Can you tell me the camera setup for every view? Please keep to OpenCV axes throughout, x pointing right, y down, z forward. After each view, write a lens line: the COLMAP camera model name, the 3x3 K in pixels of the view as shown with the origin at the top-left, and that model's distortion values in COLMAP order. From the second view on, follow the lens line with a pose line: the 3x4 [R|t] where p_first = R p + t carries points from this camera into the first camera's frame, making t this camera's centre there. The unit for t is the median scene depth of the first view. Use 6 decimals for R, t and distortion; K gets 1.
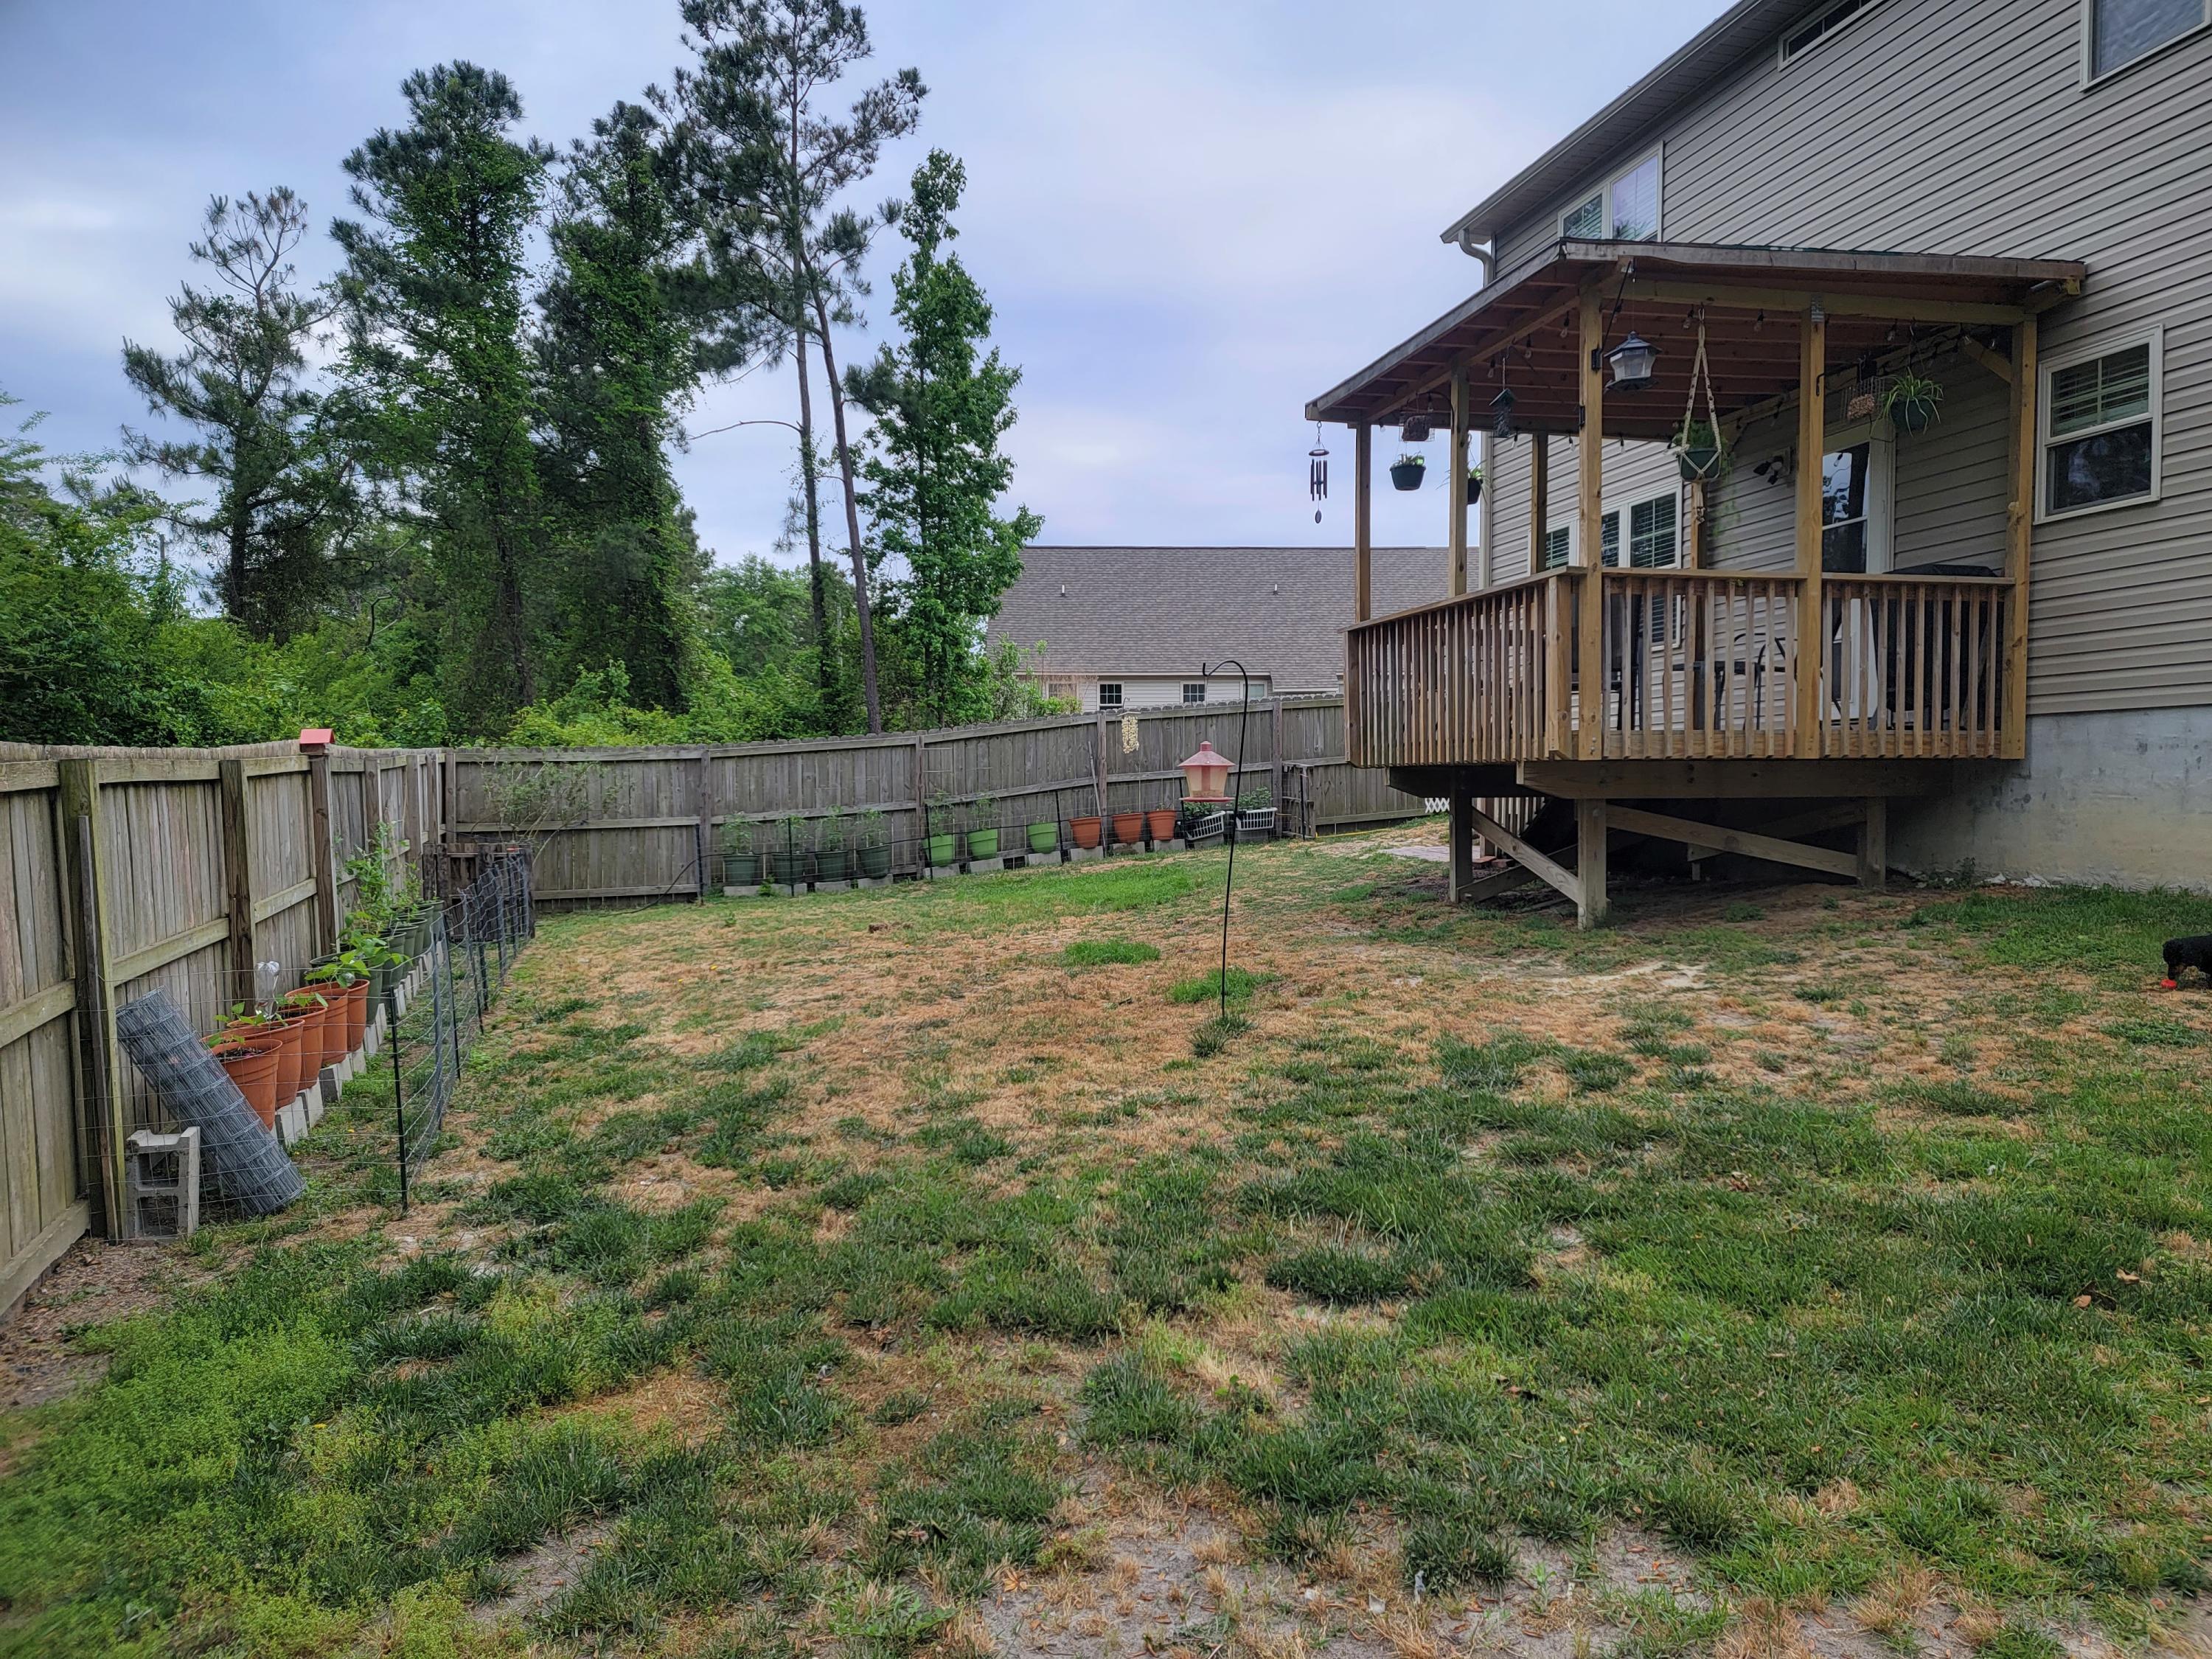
lens RADIAL K [[1516.1, 0, 1130.8], [0, 1516.1, 821.6], [0, 0, 1]] dist [0.125948, -0.114959]
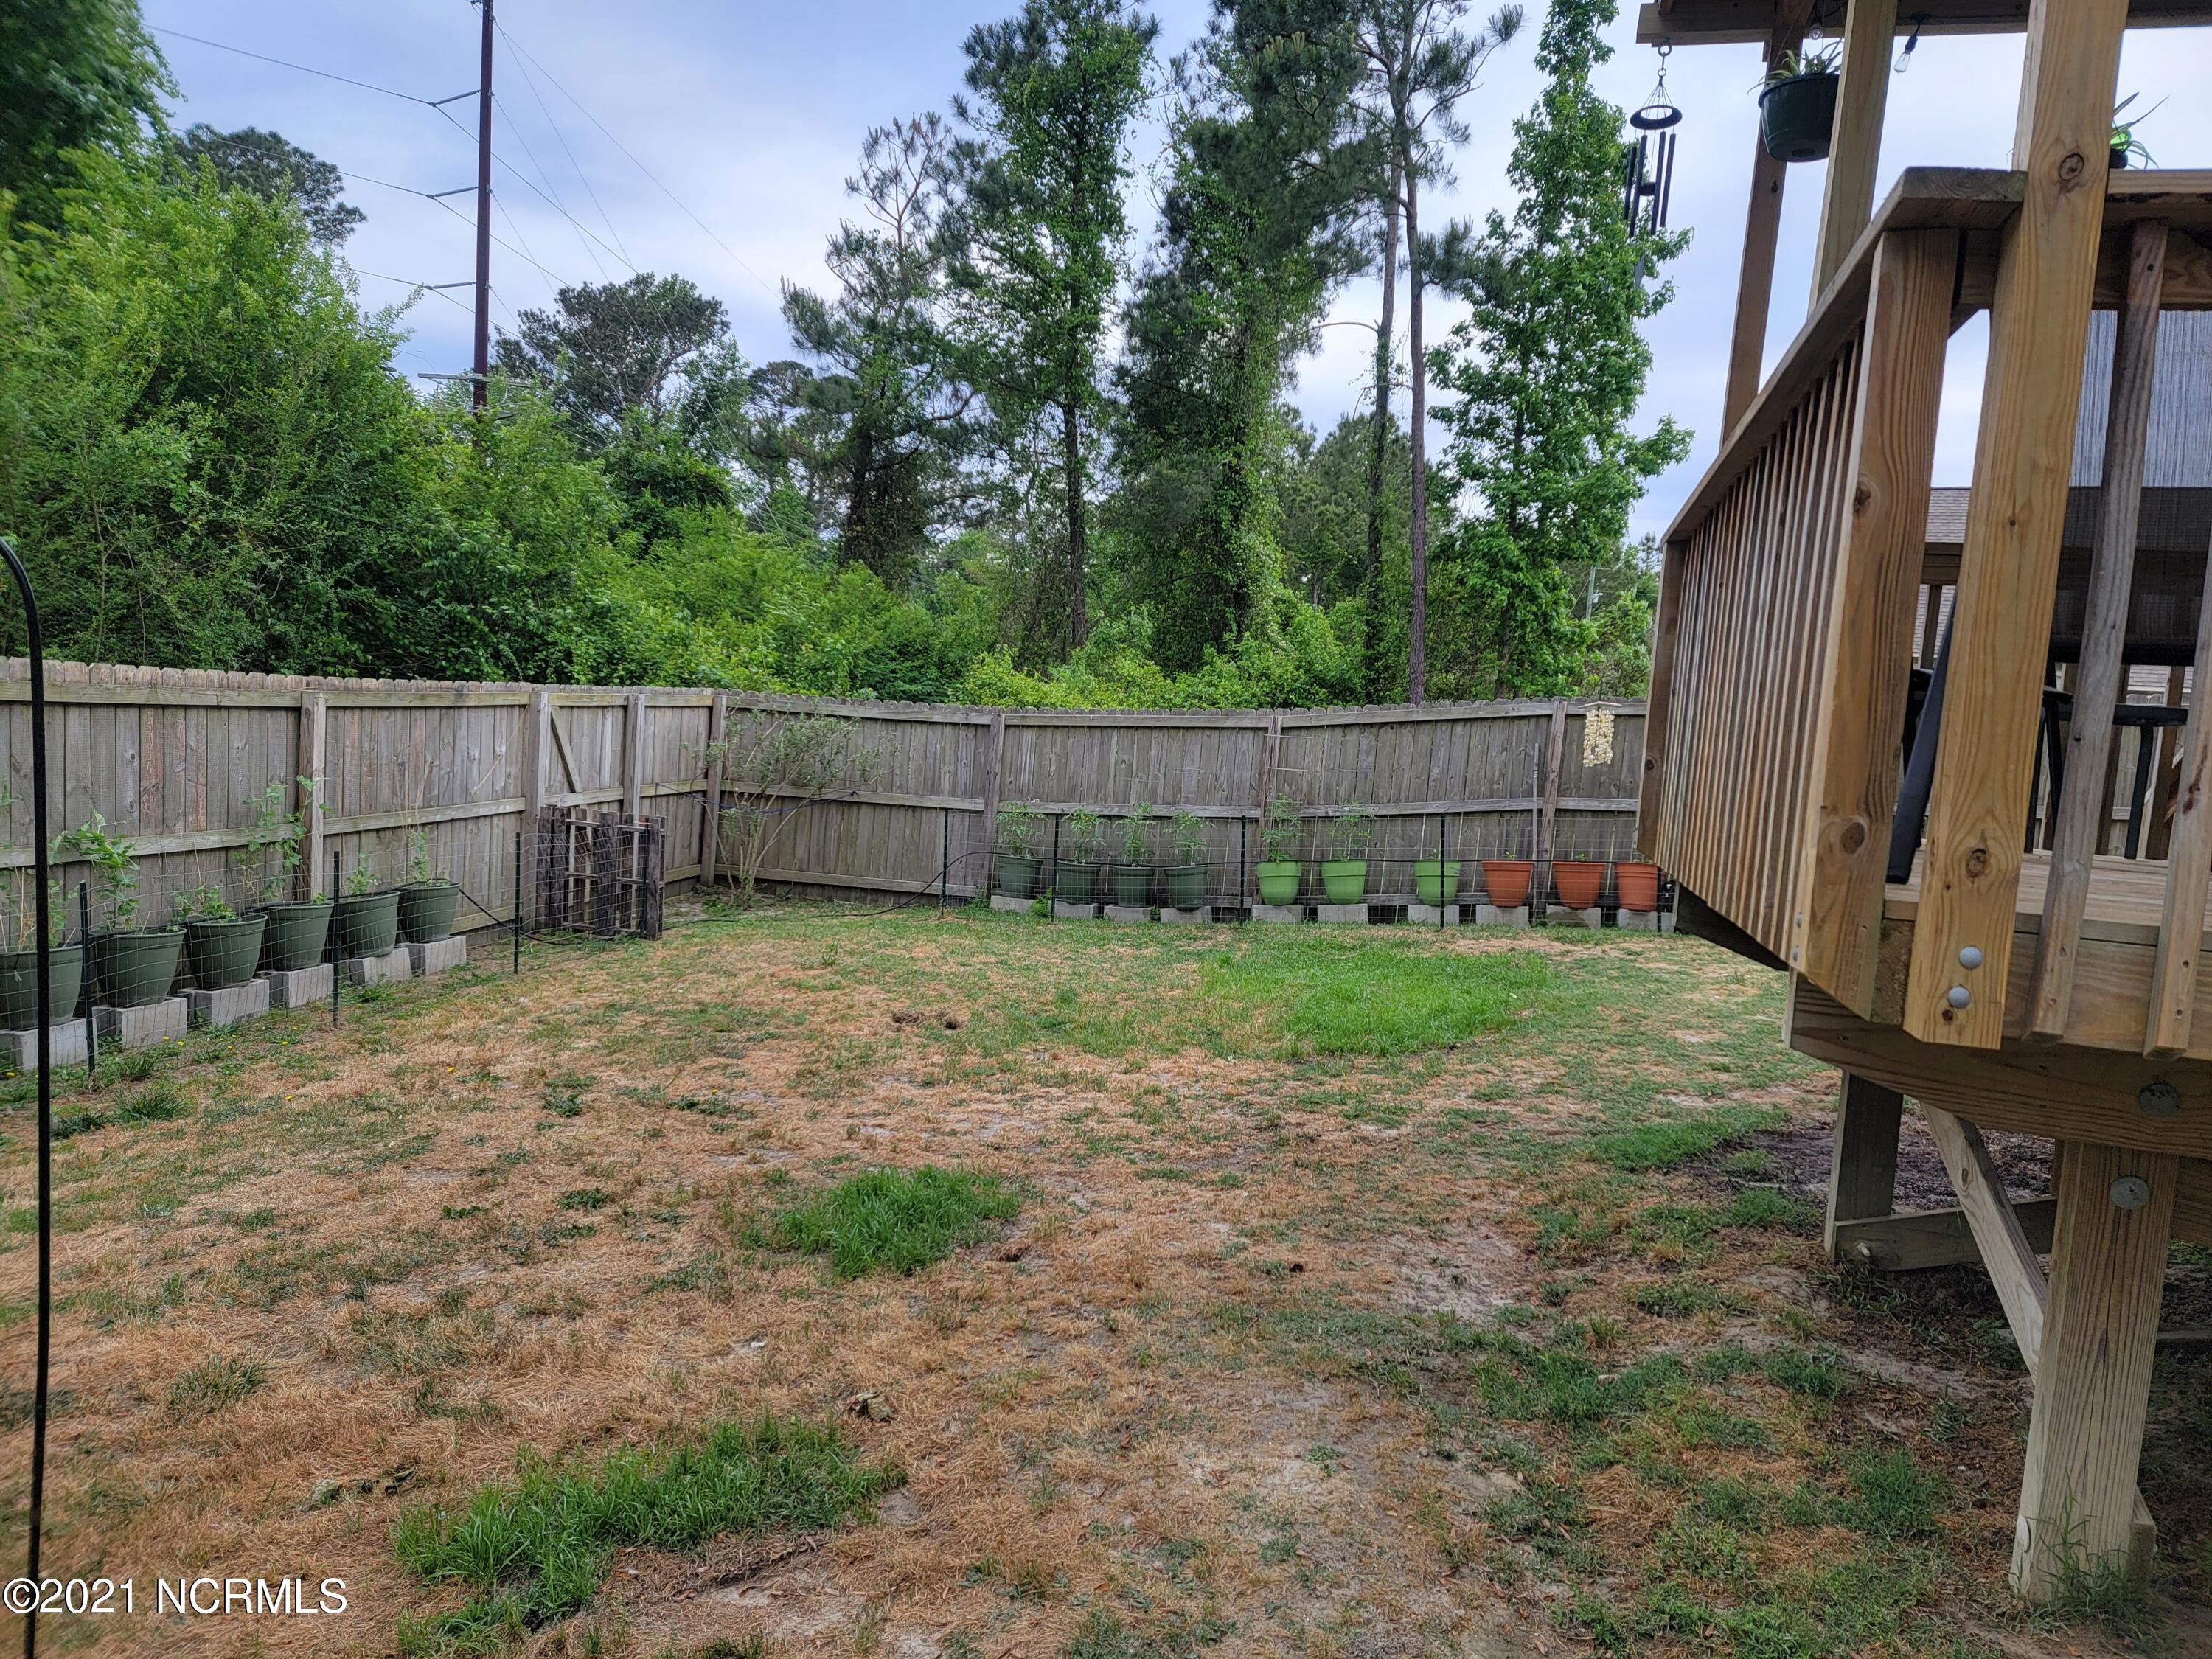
lens RADIAL K [[1516.1, 0, 1130.8], [0, 1516.1, 821.6], [0, 0, 1]] dist [0.125948, -0.114959]
pose [[0.869394, 0.109553, -0.481821, 0.094874], [-0.099135, 0.993958, 0.047120, -0.022486], [0.484072, 0.006799, 0.875002, 0.233009]]
